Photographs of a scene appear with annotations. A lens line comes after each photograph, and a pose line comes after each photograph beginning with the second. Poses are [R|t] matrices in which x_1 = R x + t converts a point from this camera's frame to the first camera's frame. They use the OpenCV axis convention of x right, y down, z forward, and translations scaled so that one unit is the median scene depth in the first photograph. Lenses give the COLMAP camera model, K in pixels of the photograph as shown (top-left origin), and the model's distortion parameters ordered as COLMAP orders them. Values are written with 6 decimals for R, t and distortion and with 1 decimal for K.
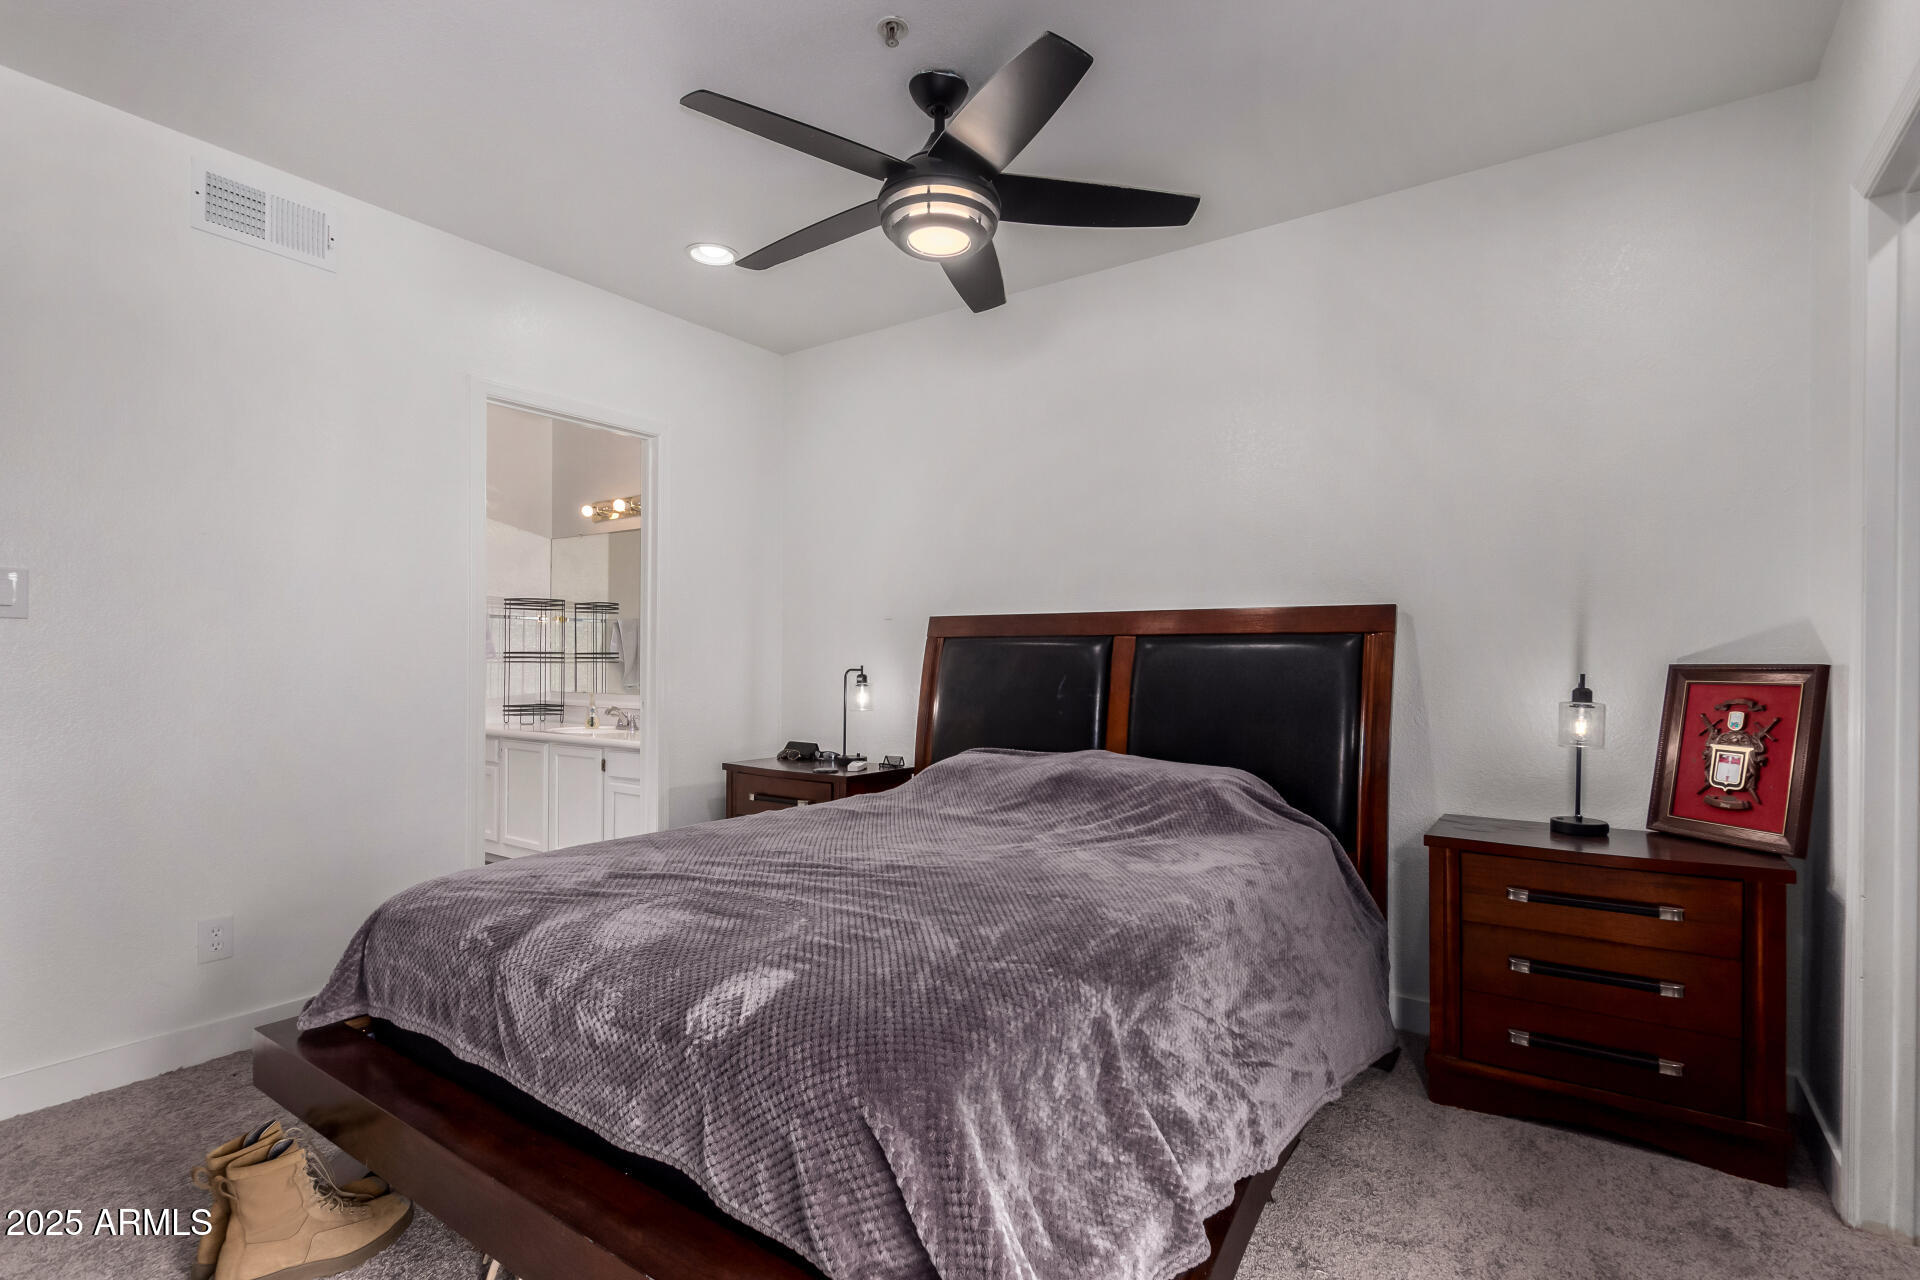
lens RADIAL K [[904.3, 0, 963.3], [0, 904.3, 645.9], [0, 0, 1]] dist [0.003149, -0.002752]
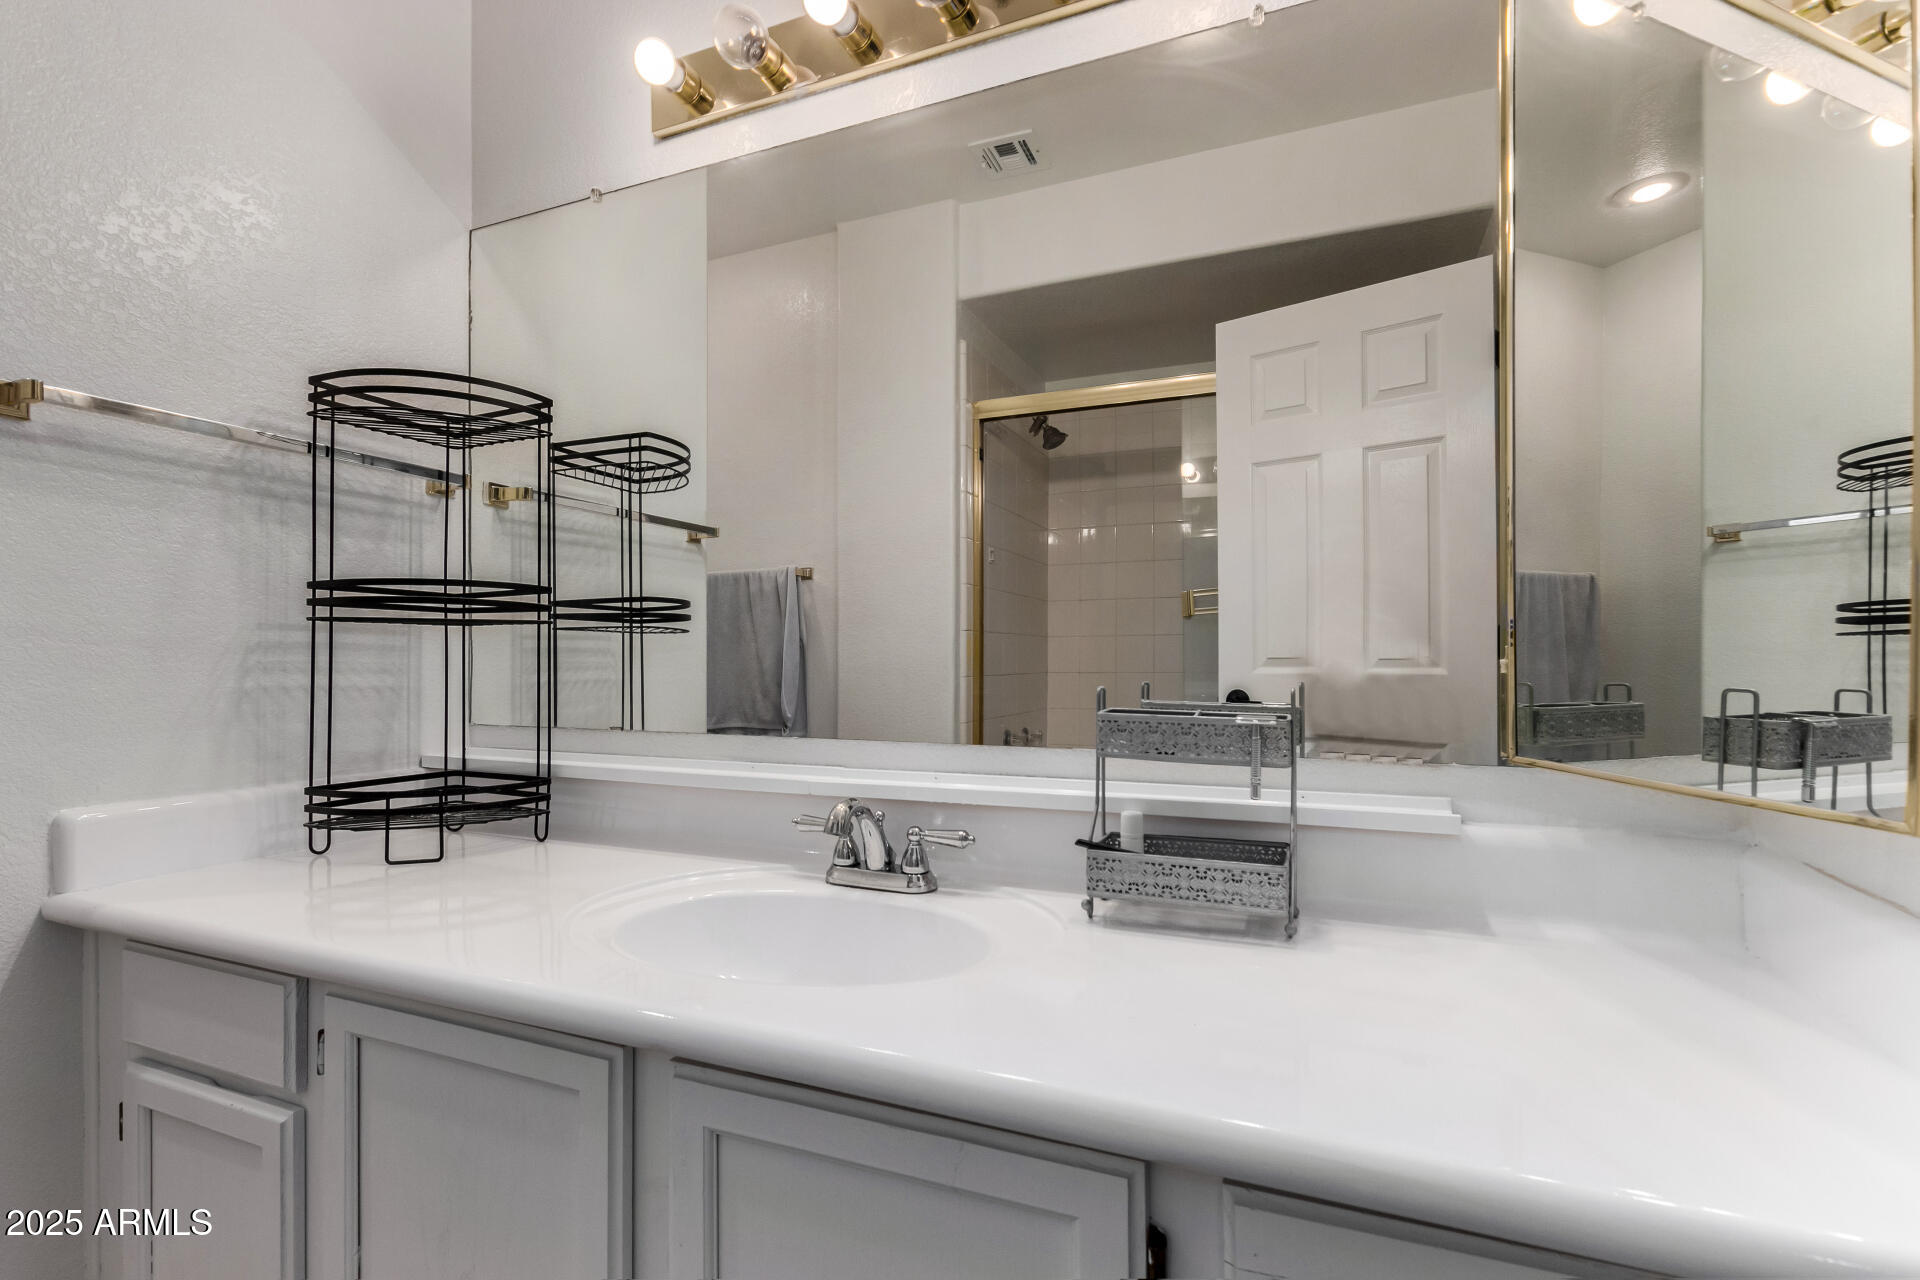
lens RADIAL K [[904.3, 0, 958.1], [0, 904.3, 636.5], [0, 0, 1]] dist [0.003149, -0.002752]
pose [[0.977891, 0.001172, 0.209114, -0.378273], [-0.001701, 0.999996, 0.002352, 0.021428], [-0.209111, -0.002656, 0.977888, 0.704299]]
